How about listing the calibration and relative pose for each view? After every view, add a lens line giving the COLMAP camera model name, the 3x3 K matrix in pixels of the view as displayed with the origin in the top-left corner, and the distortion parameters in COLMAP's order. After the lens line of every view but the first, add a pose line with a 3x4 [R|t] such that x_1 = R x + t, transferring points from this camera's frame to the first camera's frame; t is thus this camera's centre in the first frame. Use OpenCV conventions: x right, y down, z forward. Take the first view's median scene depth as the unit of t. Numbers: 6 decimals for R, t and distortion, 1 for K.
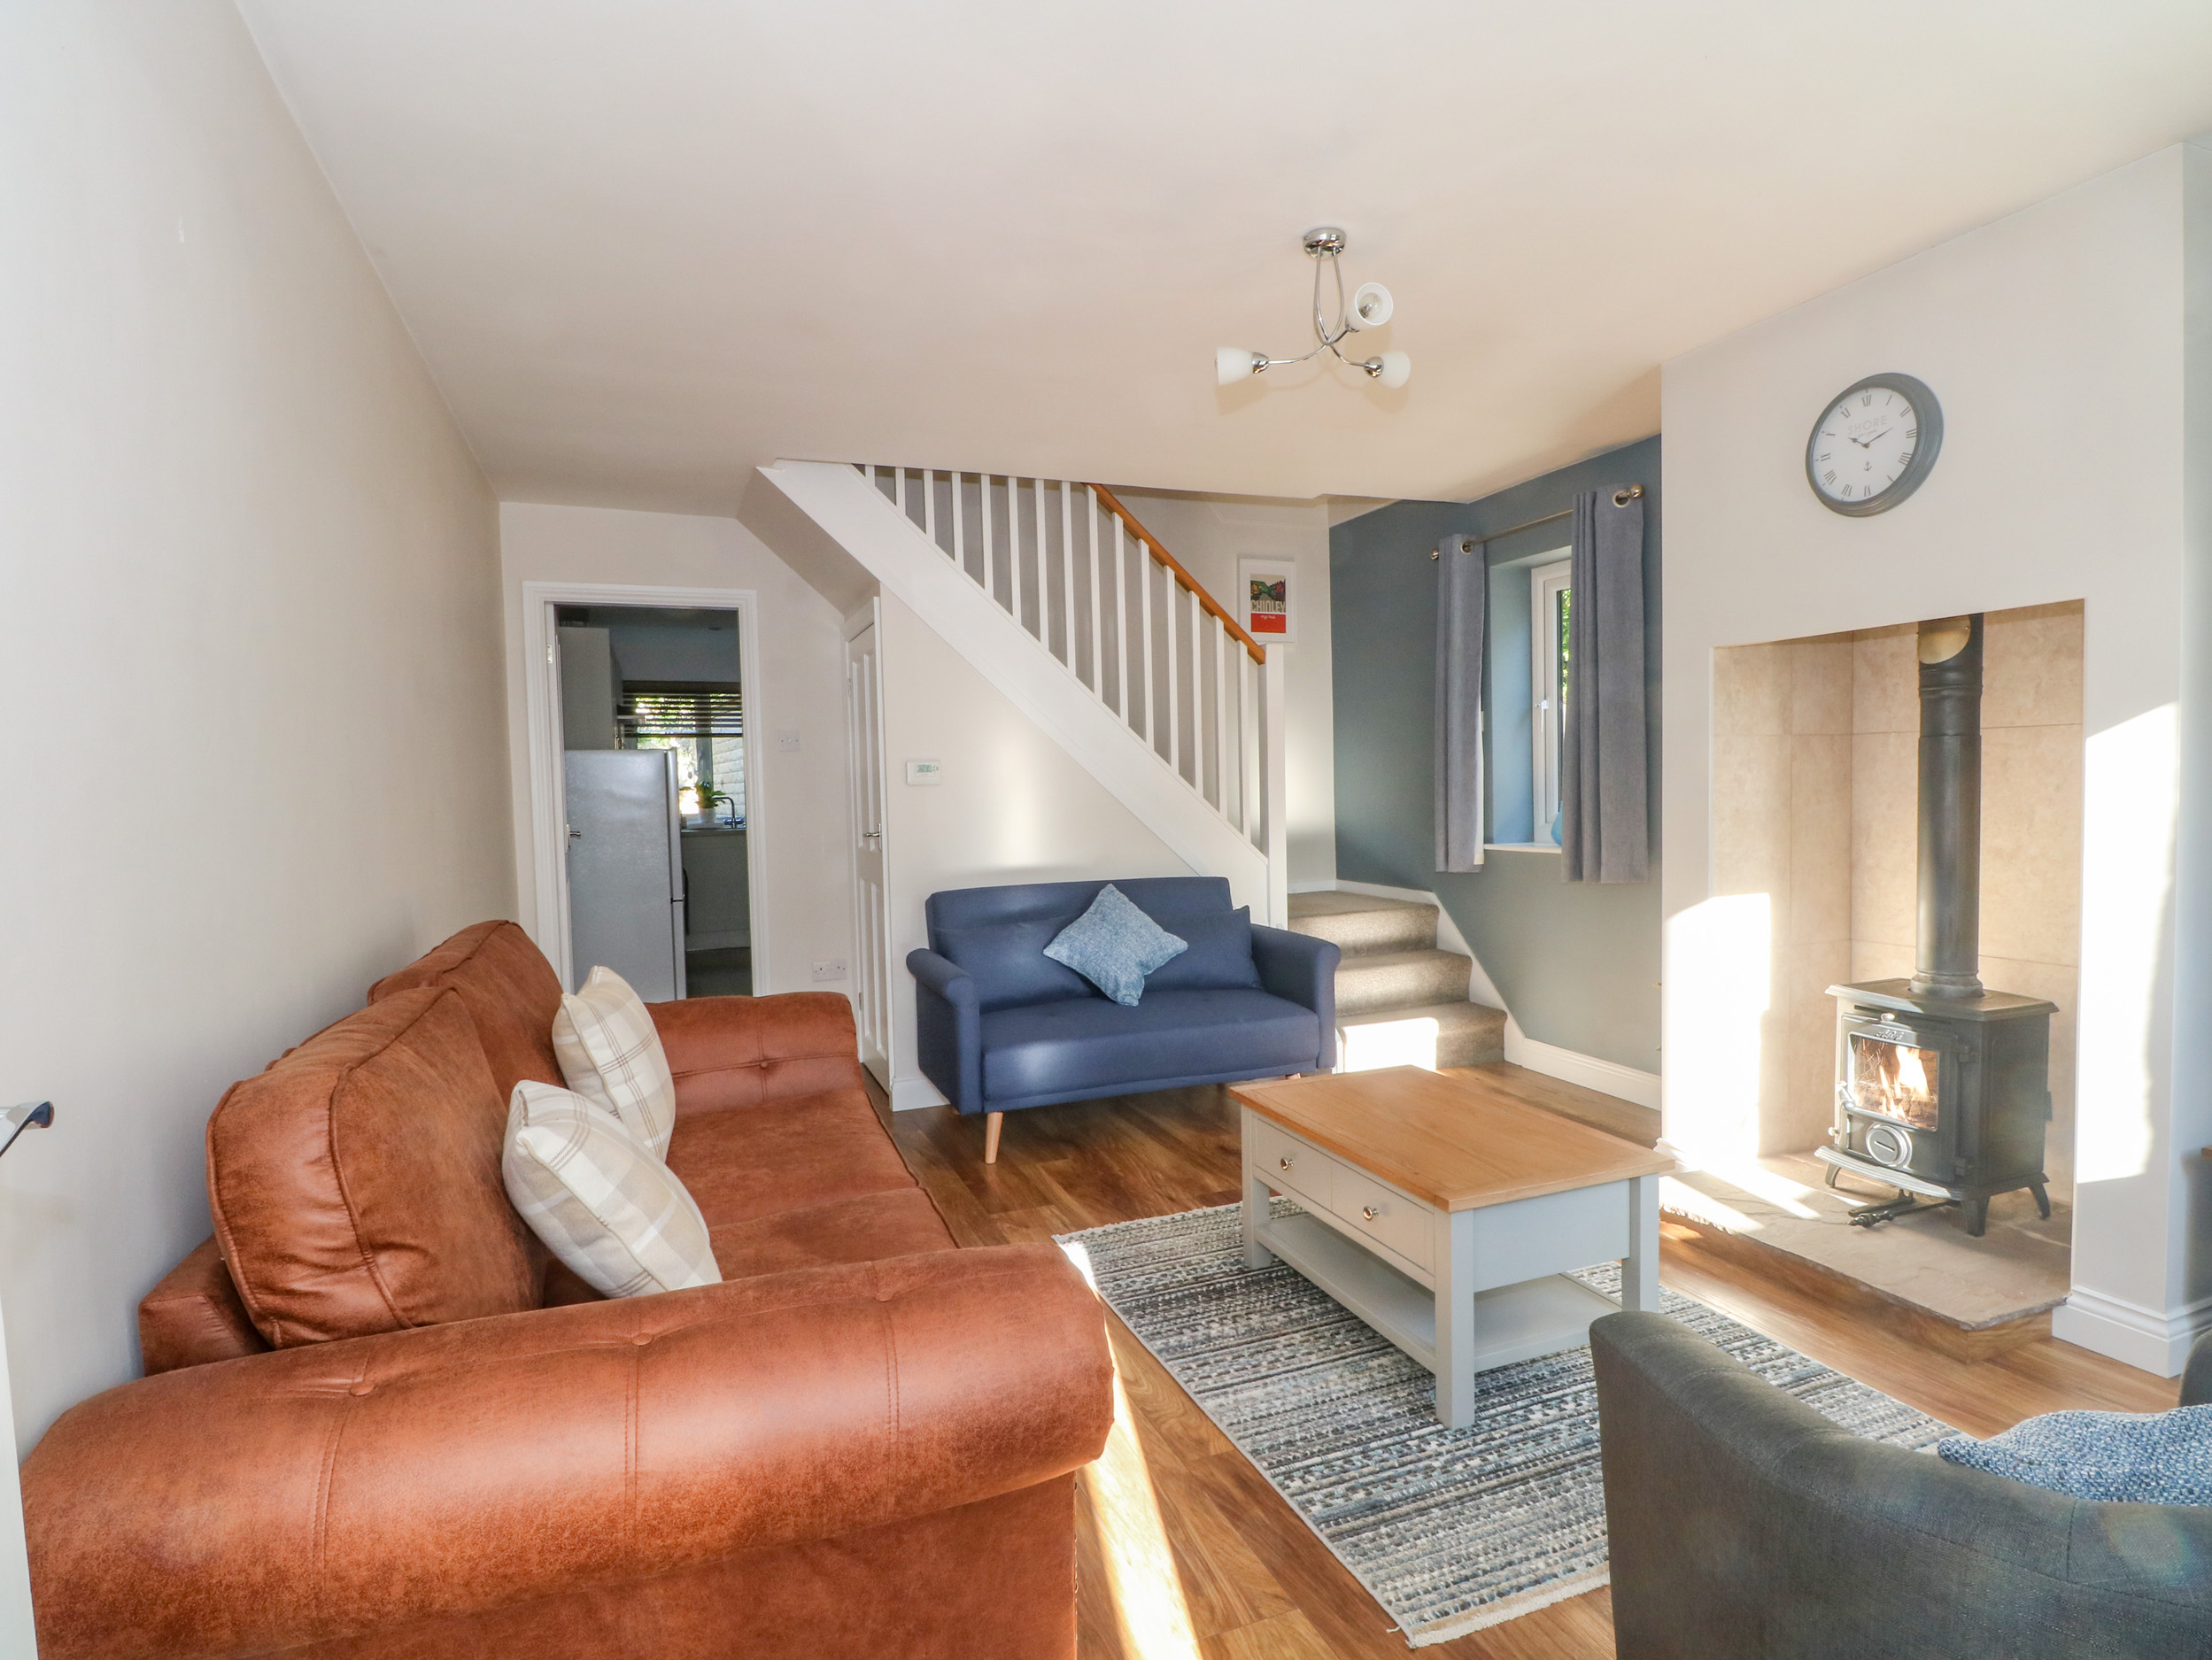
lens RADIAL K [[1150.4, 0, 1110.5], [0, 1150.4, 838.2], [0, 0, 1]] dist [-0.004260, -0.010372]
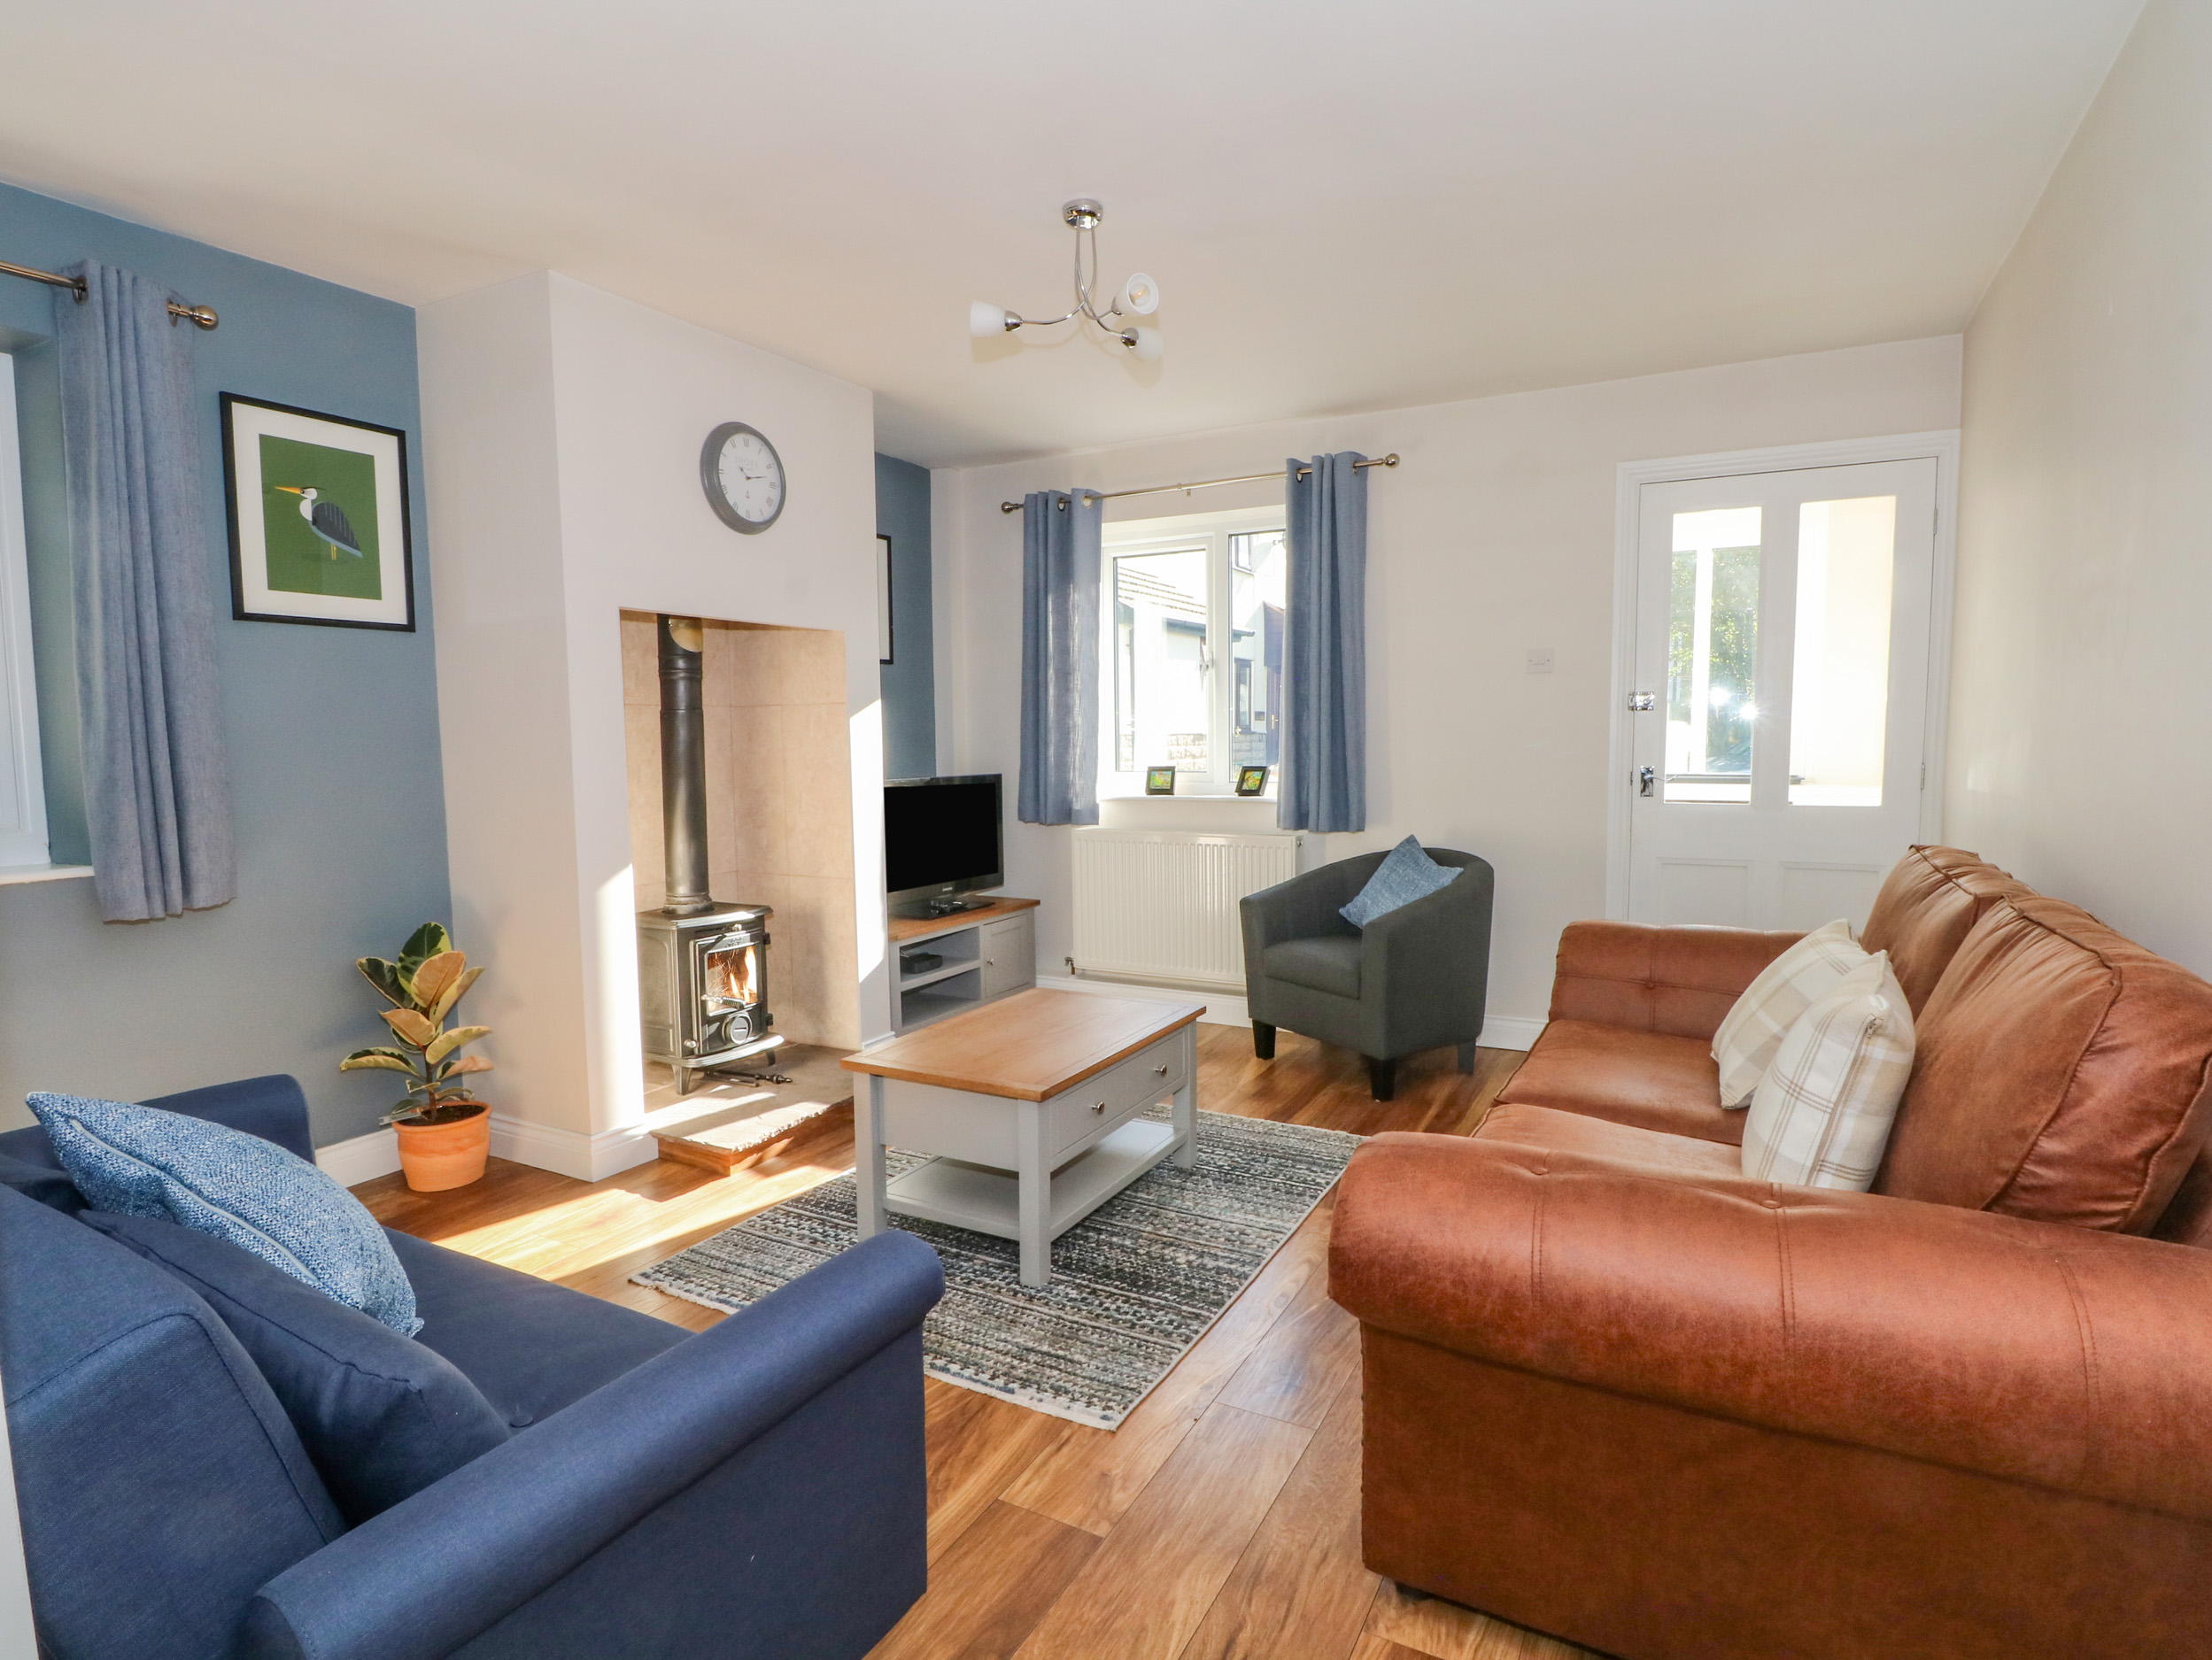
lens RADIAL K [[1150.4, 0, 1113.1], [0, 1150.4, 838.1], [0, 0, 1]] dist [-0.004260, -0.010372]
pose [[-0.647874, -0.030578, 0.761134, -0.484051], [0.062415, 0.993703, 0.093049, -0.030537], [-0.759187, 0.107790, -0.641886, 1.282212]]
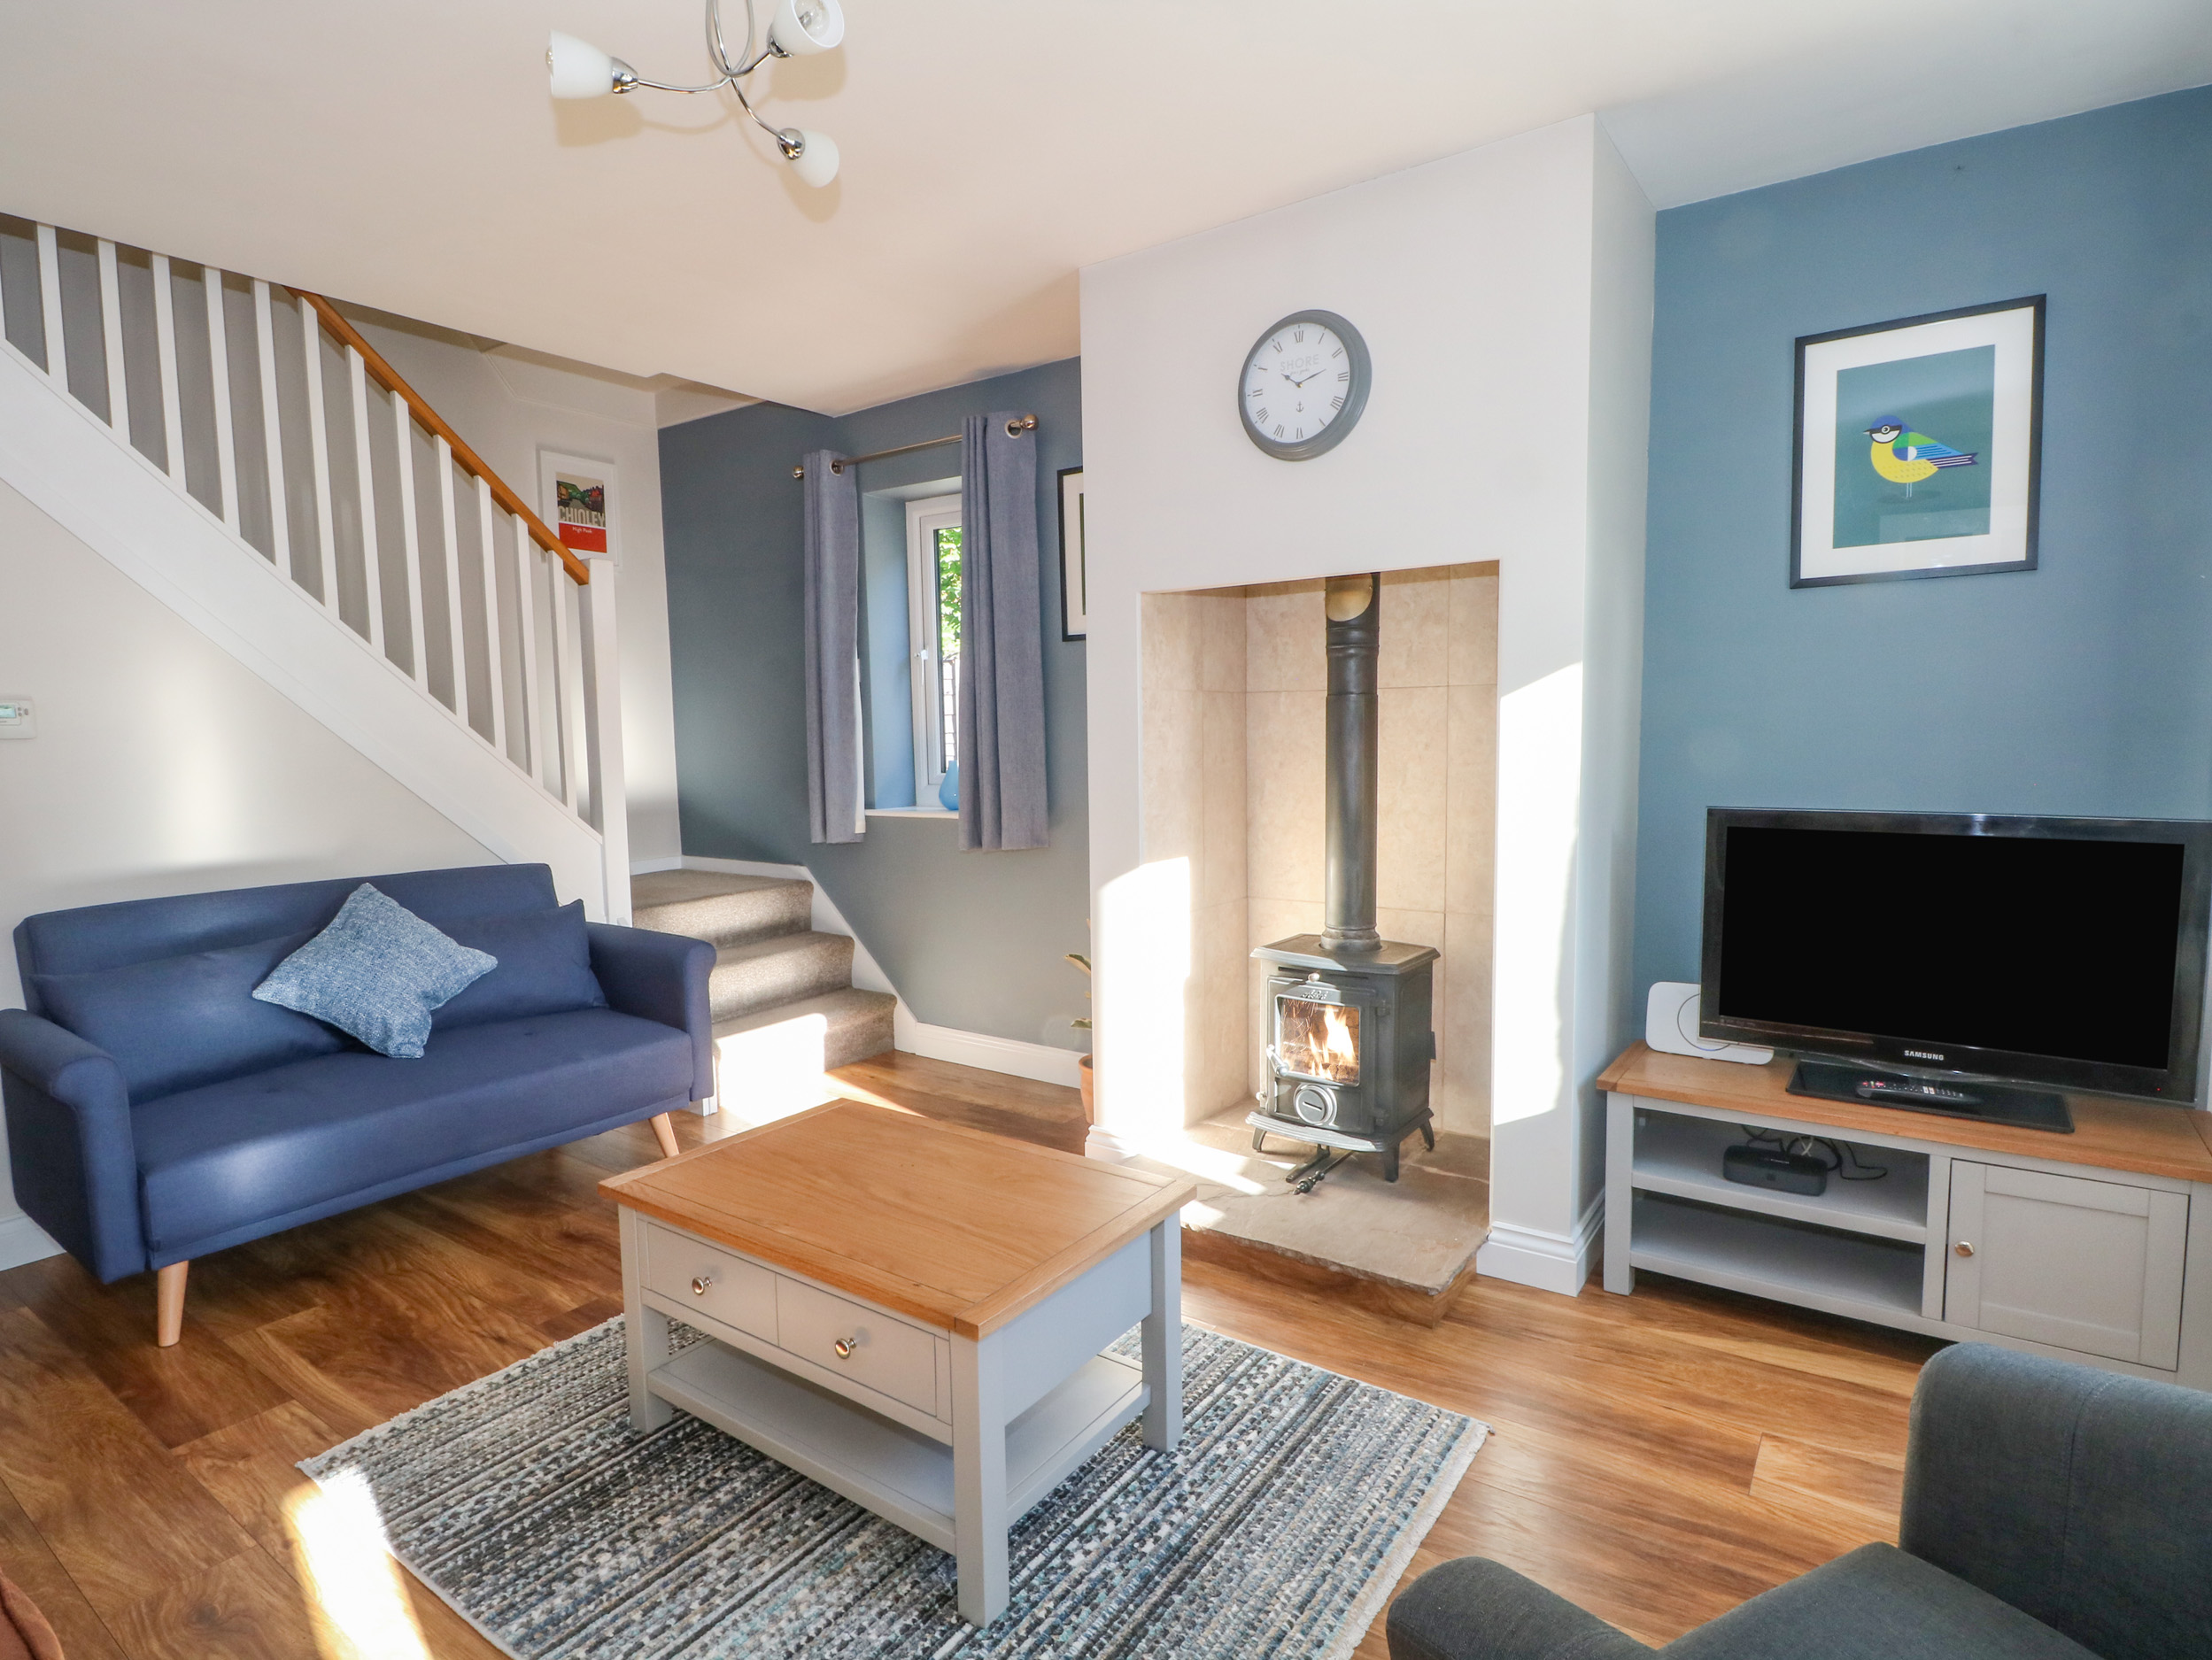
lens RADIAL K [[1150.4, 0, 1114.9], [0, 1150.4, 837.5], [0, 0, 1]] dist [-0.004260, -0.010372]
pose [[0.830870, -0.040643, 0.554980, -0.010090], [0.022177, 0.998955, 0.039954, -0.007012], [-0.556024, -0.020889, 0.830904, 0.233346]]
